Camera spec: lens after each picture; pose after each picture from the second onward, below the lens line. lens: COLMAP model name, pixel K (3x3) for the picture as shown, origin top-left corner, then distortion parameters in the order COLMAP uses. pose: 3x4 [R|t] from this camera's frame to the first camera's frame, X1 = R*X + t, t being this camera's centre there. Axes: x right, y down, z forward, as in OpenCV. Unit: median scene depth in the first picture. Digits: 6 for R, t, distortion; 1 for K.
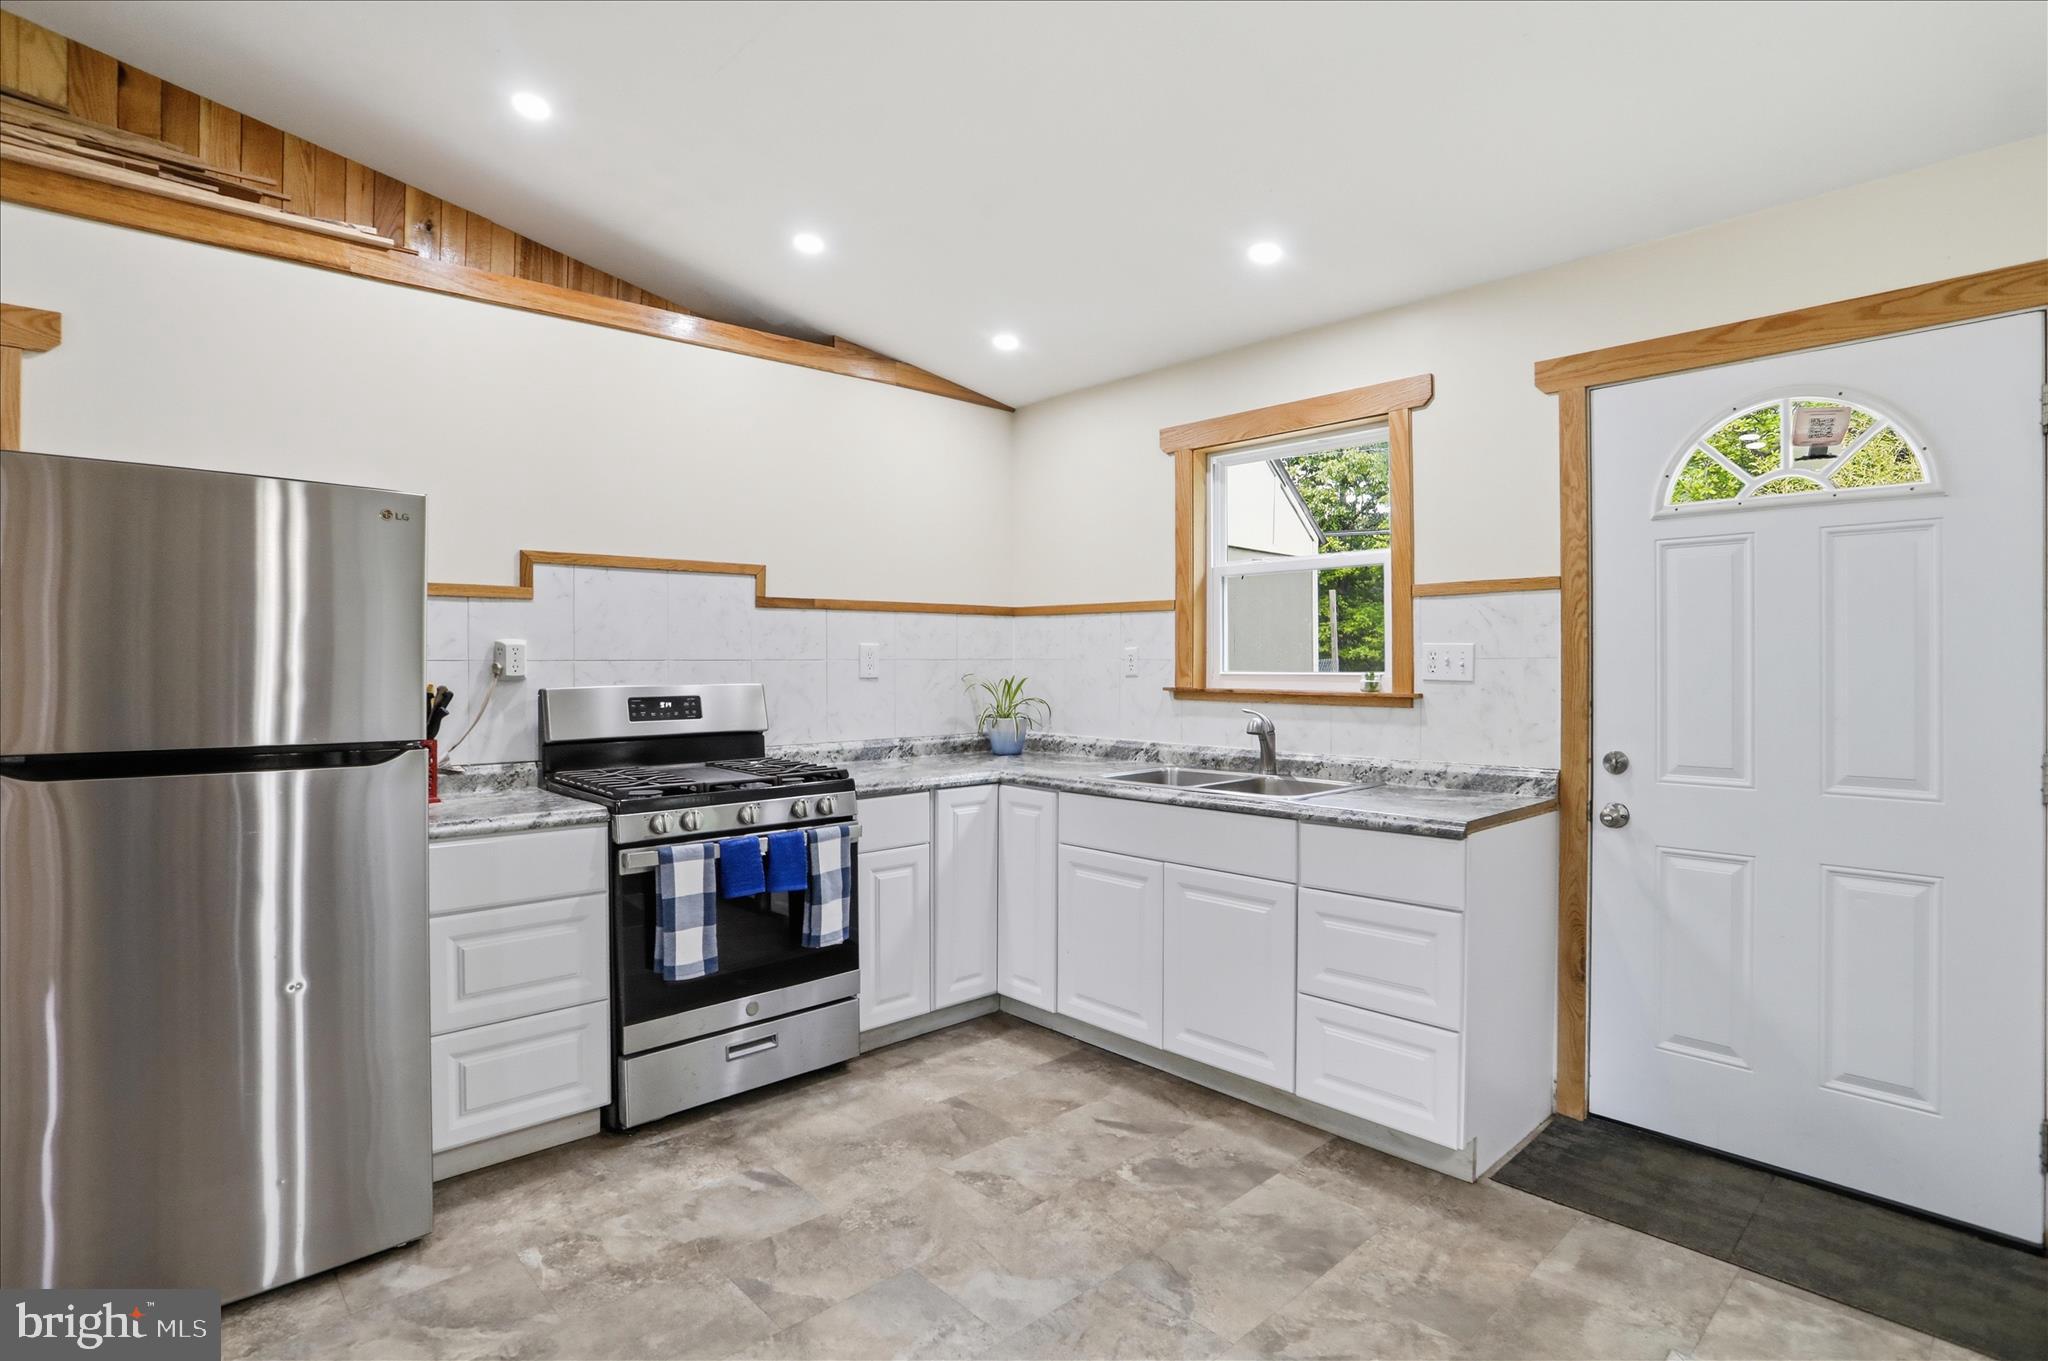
lens RADIAL K [[1019.4, 0, 1027.8], [0, 1019.4, 658.4], [0, 0, 1]] dist [-0.067715, 0.028300]
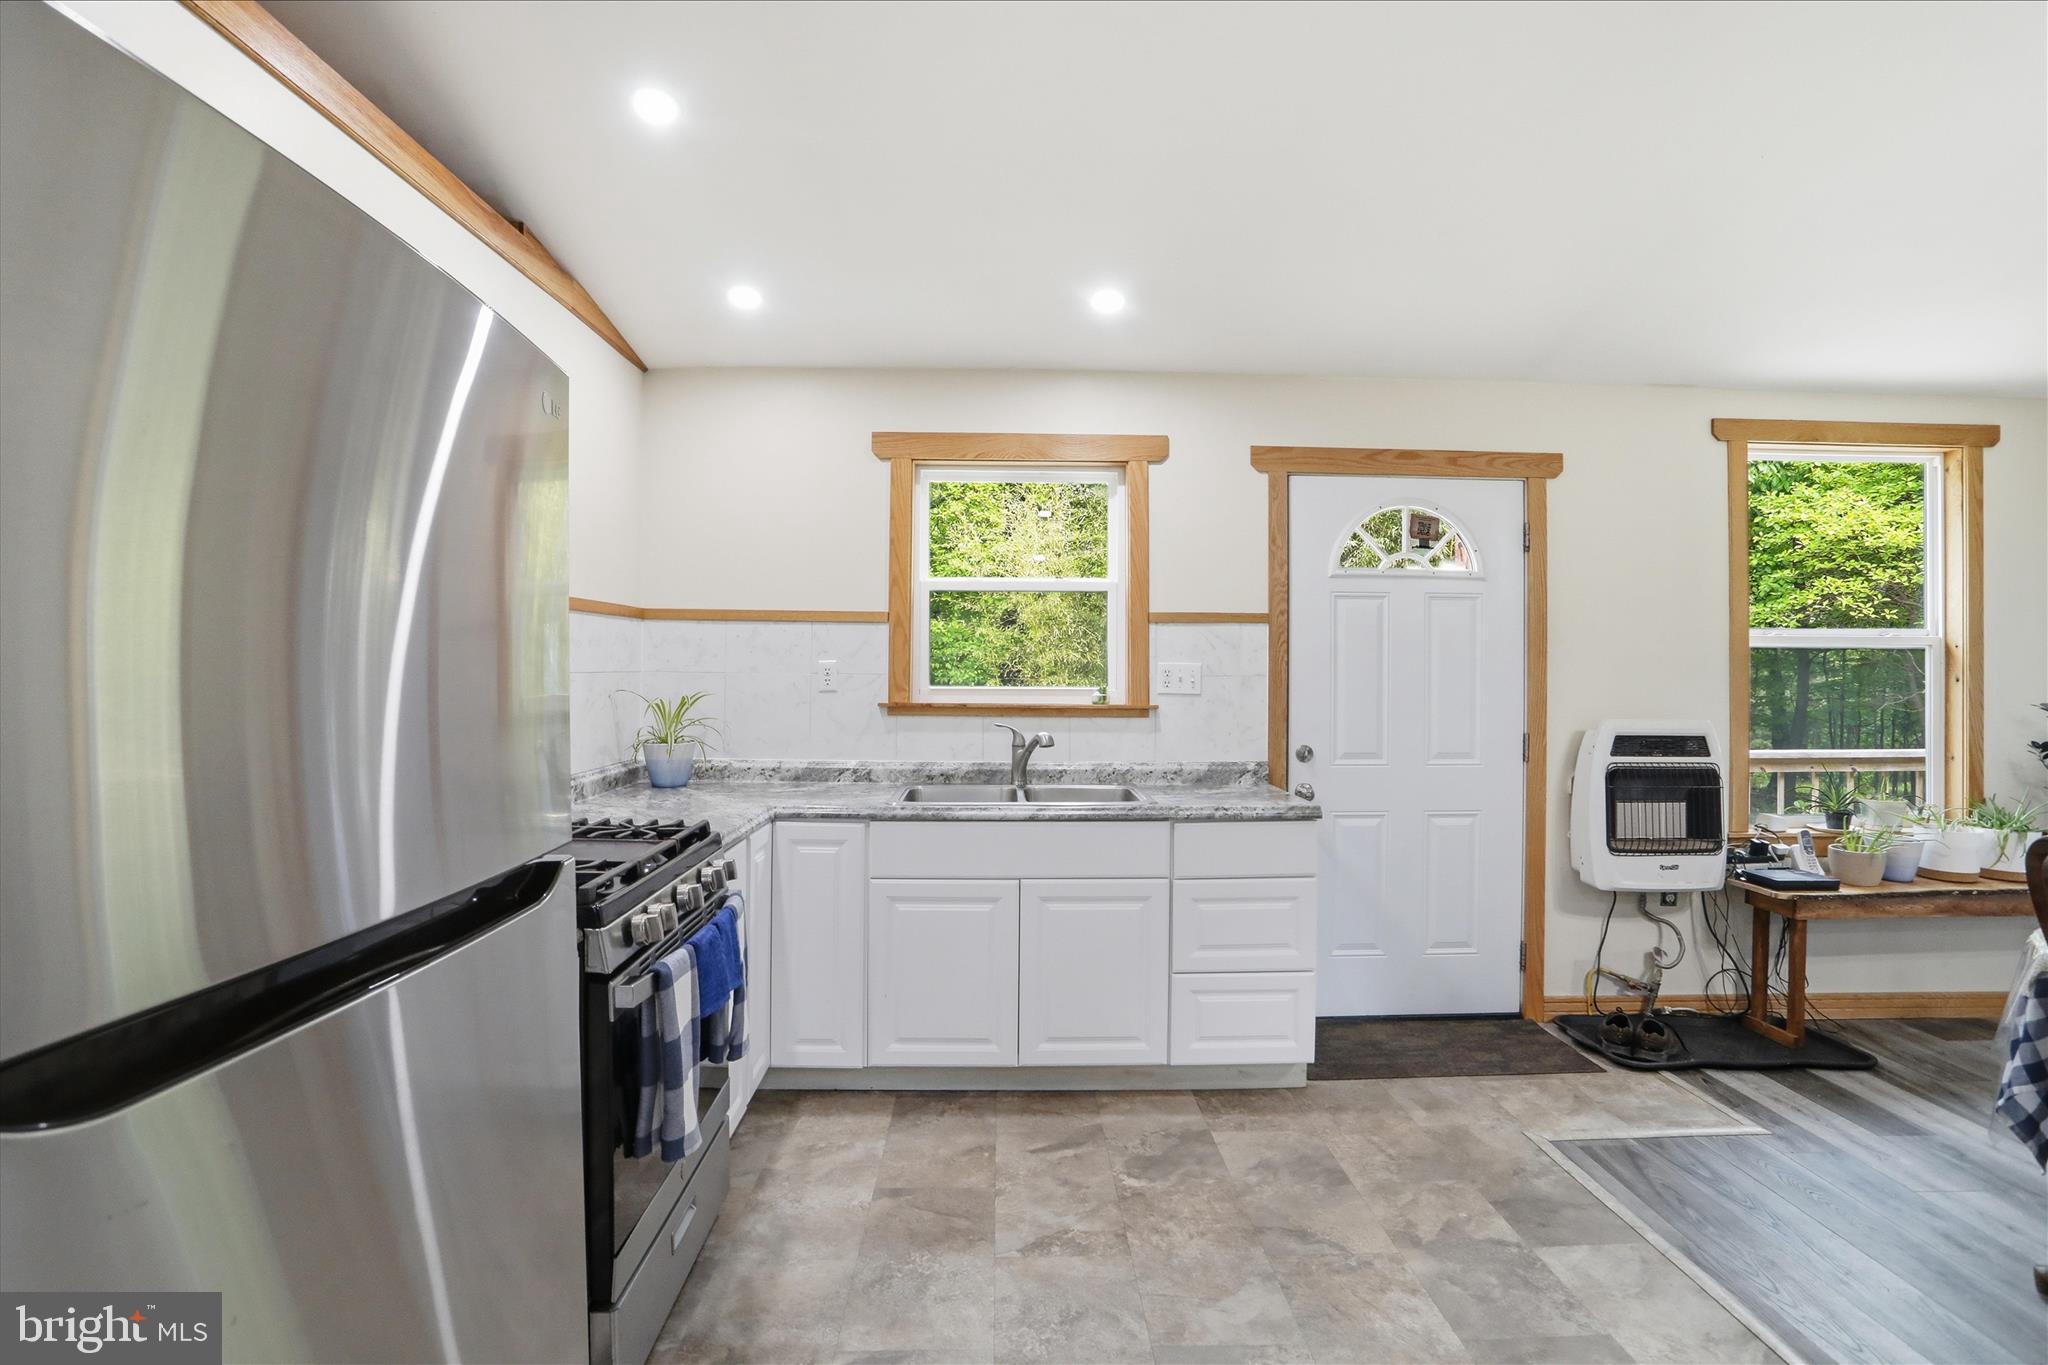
lens RADIAL K [[1004.5, 0, 1027.7], [0, 1004.5, 666.2], [0, 0, 1]] dist [-0.072257, 0.031108]
pose [[0.660293, 0.007372, 0.750972, -0.653195], [-0.010260, 0.999947, -0.000795, -0.009073], [-0.750938, -0.007181, 0.660333, 0.373966]]
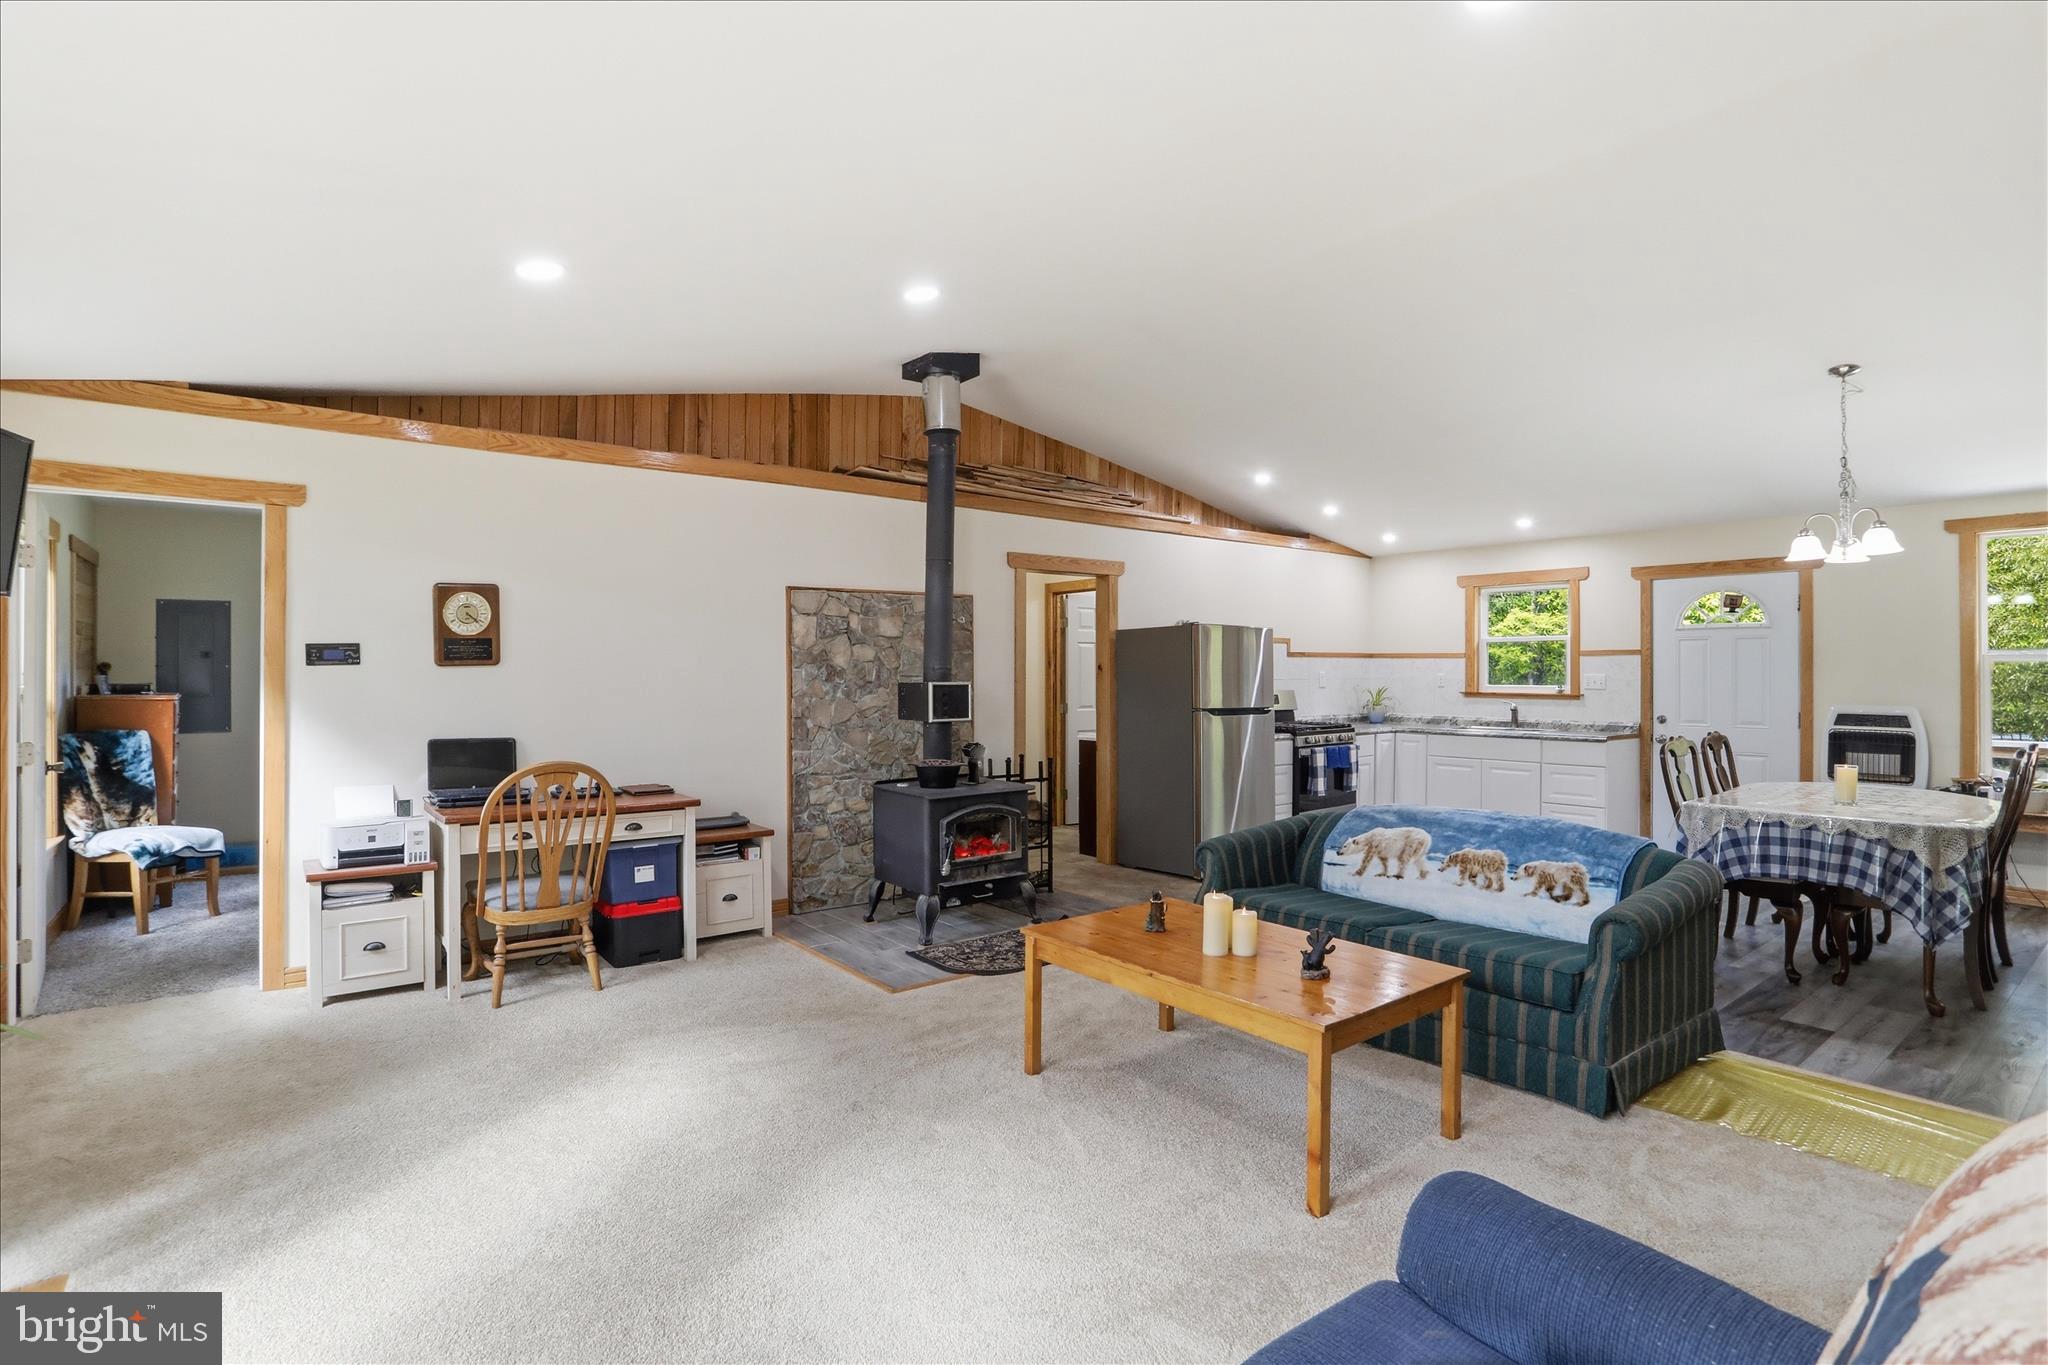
lens RADIAL K [[1004.5, 0, 1027.7], [0, 1004.5, 666.2], [0, 0, 1]] dist [-0.072257, 0.031108]
pose [[0.997152, 0.001965, -0.075394, -0.889367], [-0.002134, 0.999995, -0.002164, -0.028756], [0.075389, 0.002319, 0.997152, -1.710365]]
